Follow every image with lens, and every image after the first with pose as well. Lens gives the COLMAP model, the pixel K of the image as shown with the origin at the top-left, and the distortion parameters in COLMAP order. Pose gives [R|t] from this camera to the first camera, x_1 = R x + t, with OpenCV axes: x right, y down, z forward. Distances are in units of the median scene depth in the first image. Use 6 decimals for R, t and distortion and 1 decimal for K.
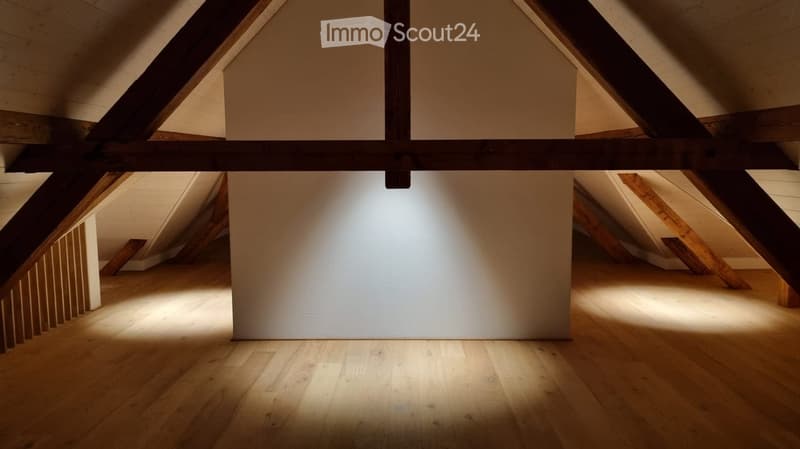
lens RADIAL K [[596.7, 0, 400.7], [0, 596.7, 226.1], [0, 0, 1]] dist [0.040289, 0.004873]
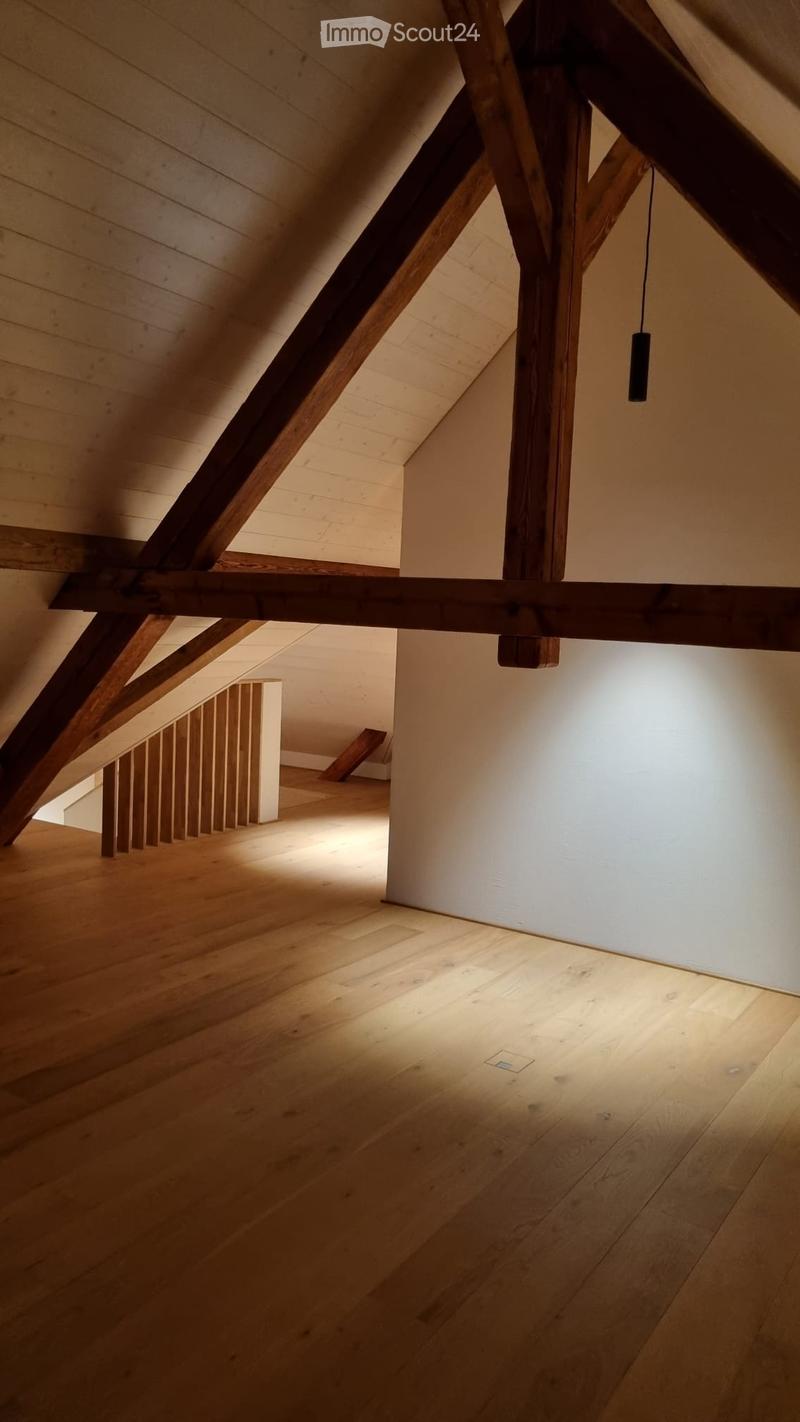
lens RADIAL K [[1060.6, 0, 398.2], [0, 1060.6, 705.7], [0, 0, 1]] dist [0.040289, 0.004873]
pose [[0.846588, 0.092111, -0.524217, 0.399682], [-0.108539, 0.994092, -0.000612, -0.013656], [0.521064, 0.057416, 0.851584, 0.097604]]
